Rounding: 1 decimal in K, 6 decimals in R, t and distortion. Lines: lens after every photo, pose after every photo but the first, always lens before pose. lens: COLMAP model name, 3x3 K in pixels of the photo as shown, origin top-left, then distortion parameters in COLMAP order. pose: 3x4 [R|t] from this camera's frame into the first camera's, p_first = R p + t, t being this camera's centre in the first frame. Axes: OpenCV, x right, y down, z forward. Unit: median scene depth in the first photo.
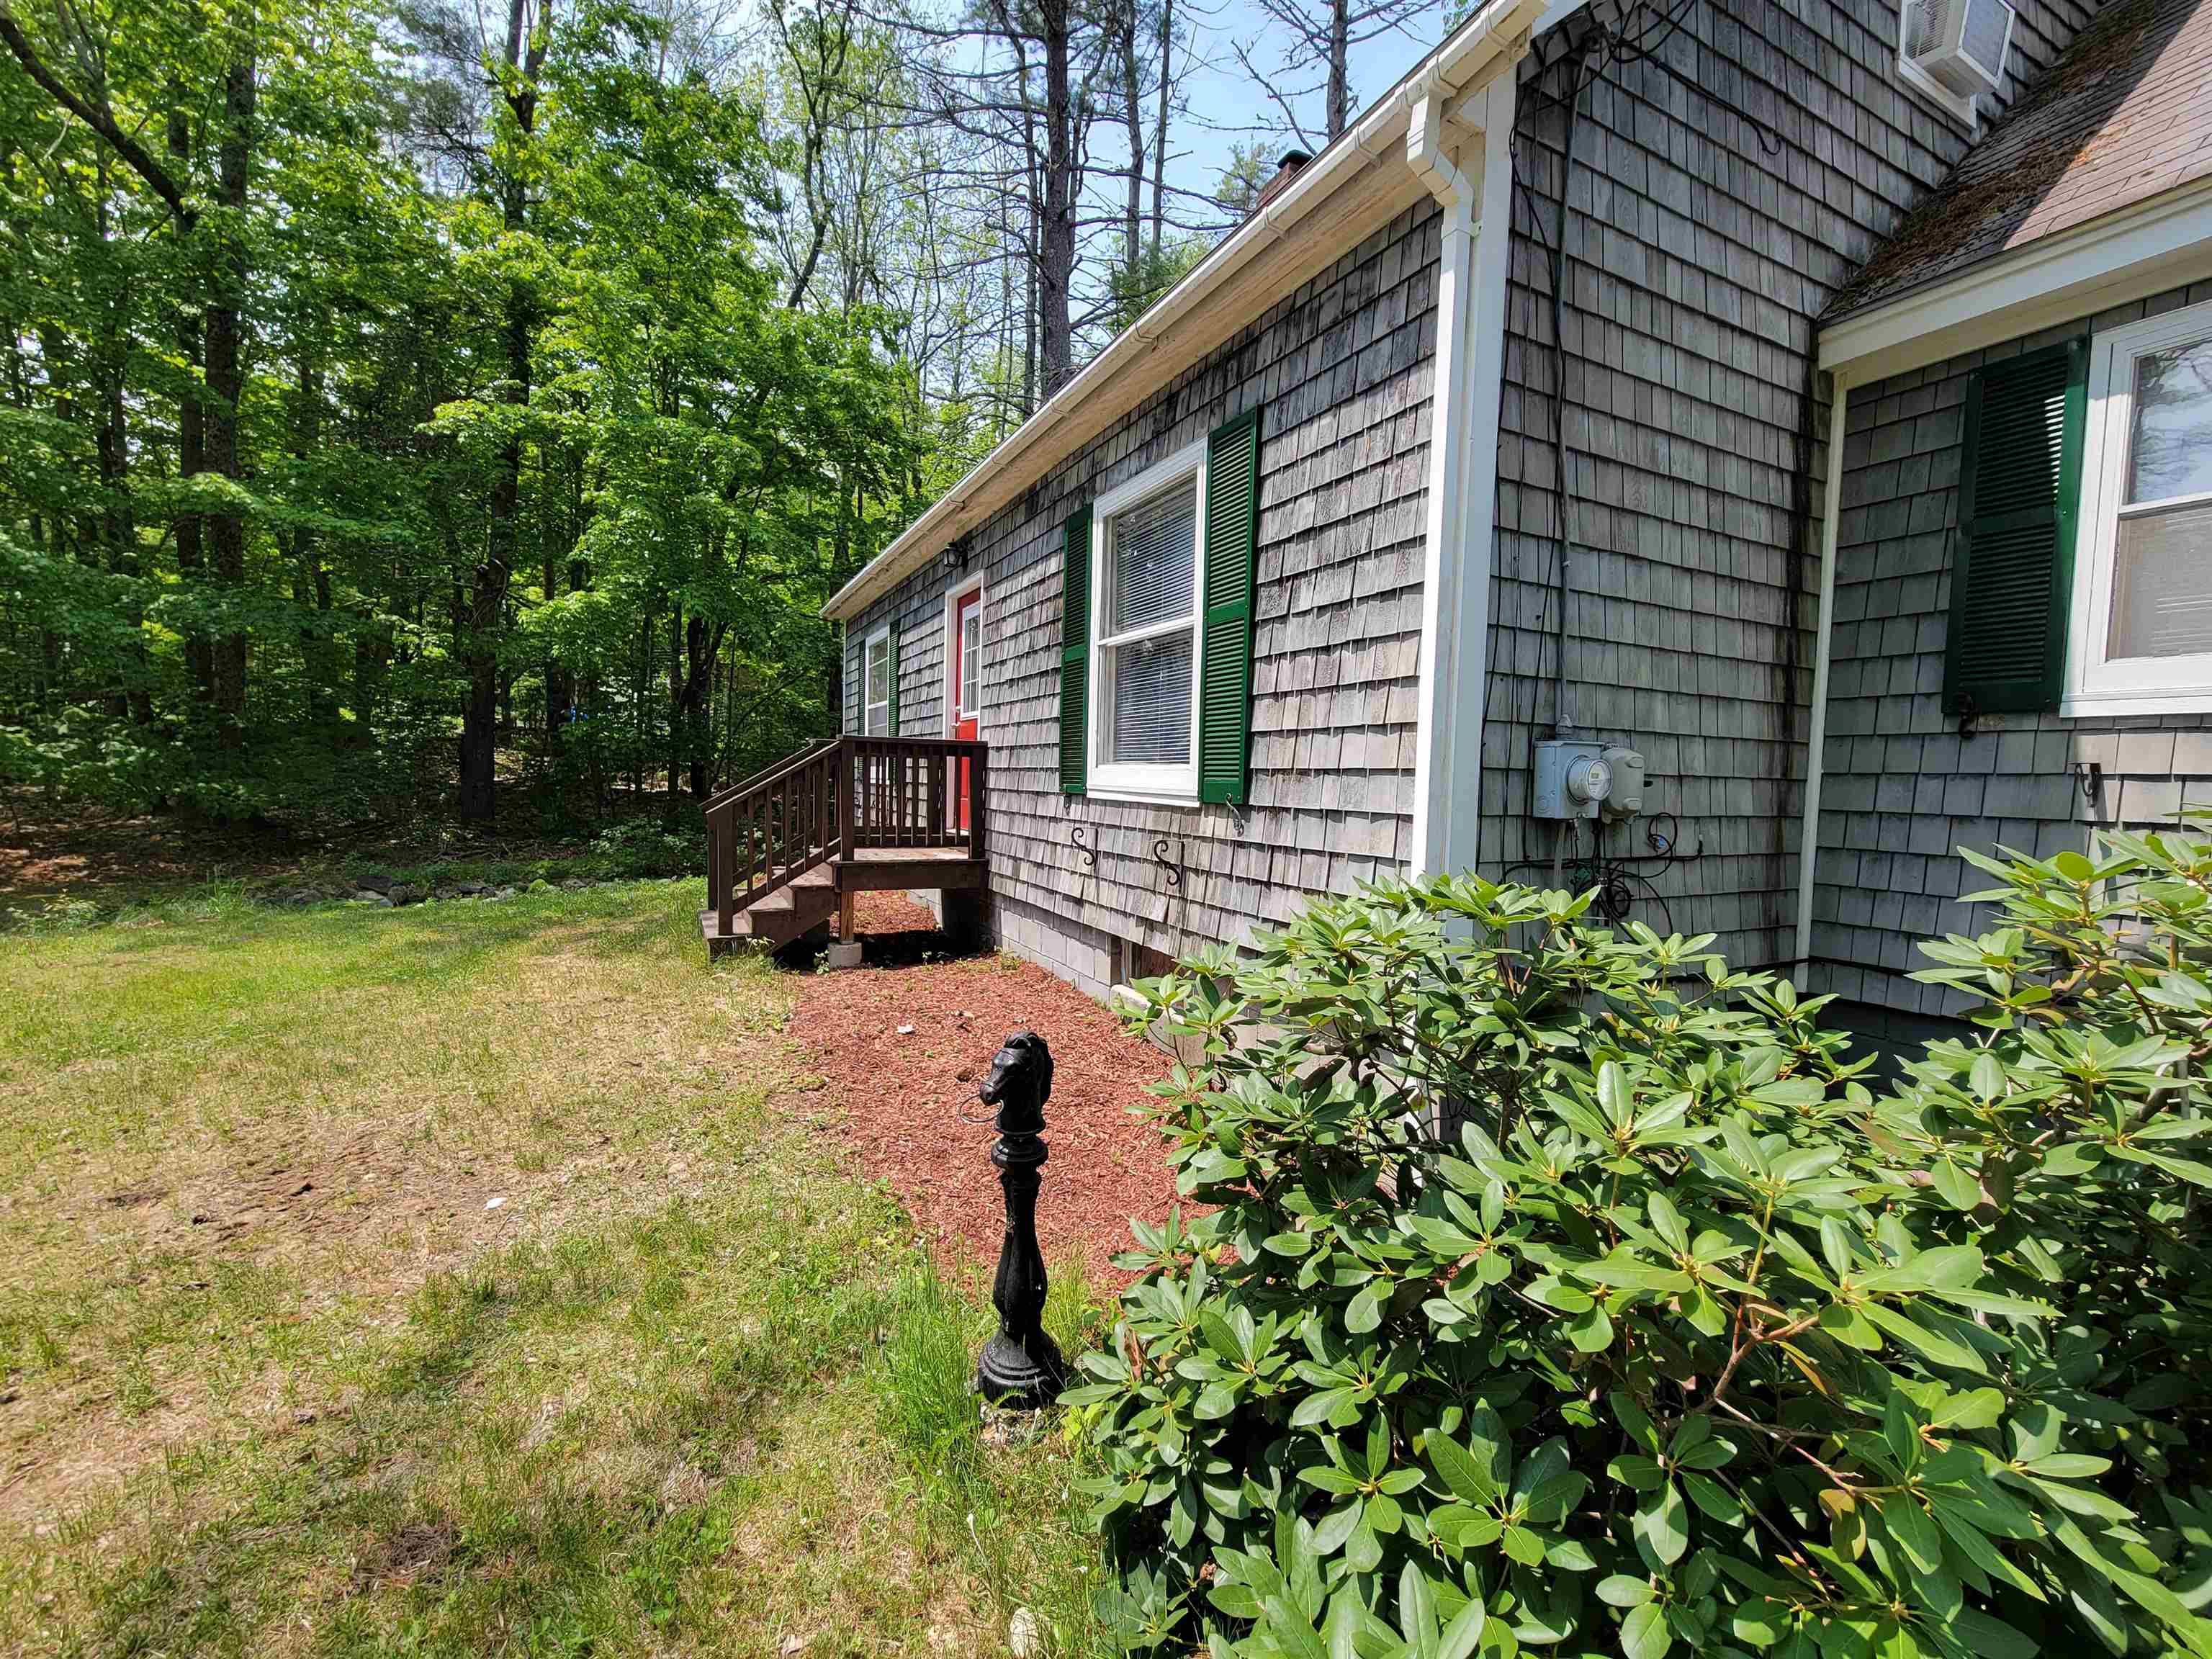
lens RADIAL K [[902.8, 0, 1115.2], [0, 902.8, 830.4], [0, 0, 1]] dist [0.003078, -0.003184]
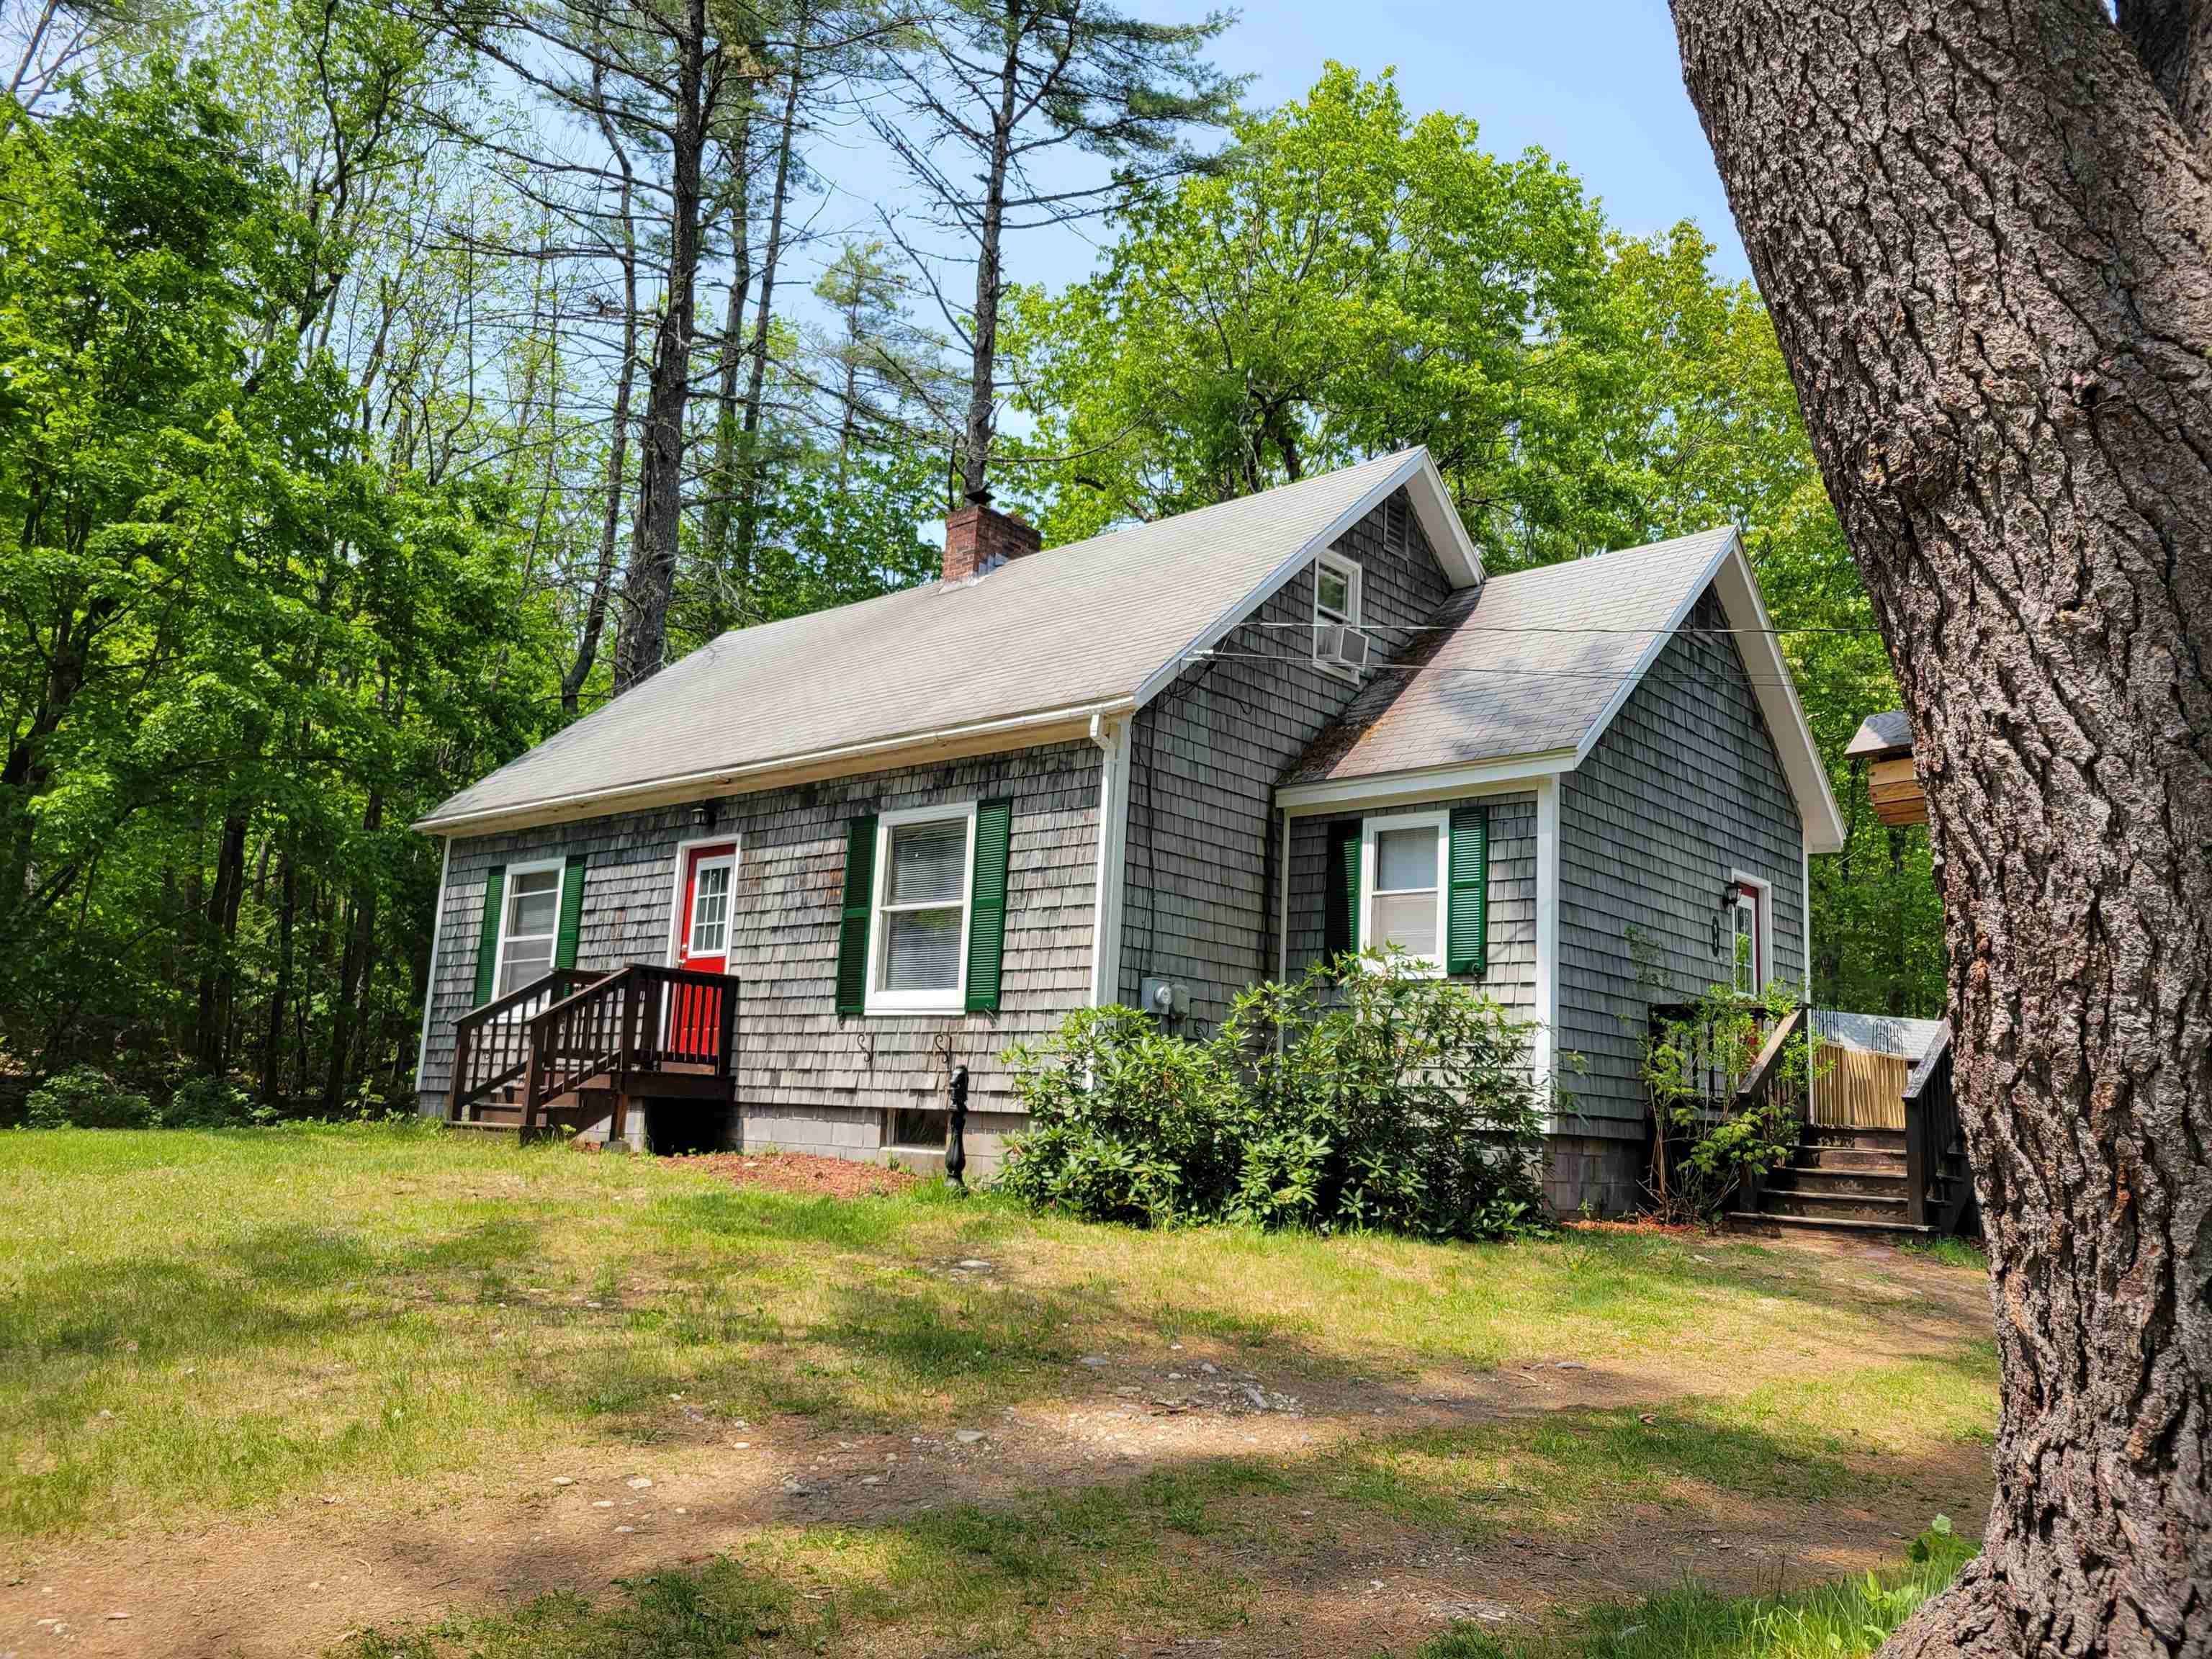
lens RADIAL K [[1677.2, 0, 1109.7], [0, 1677.2, 832.4], [0, 0, 1]] dist [0.013595, 0.001191]
pose [[0.936572, 0.082802, 0.340552, -0.767091], [-0.005760, 0.975196, -0.221268, 0.343741], [-0.350427, 0.205271, 0.913819, -2.073140]]
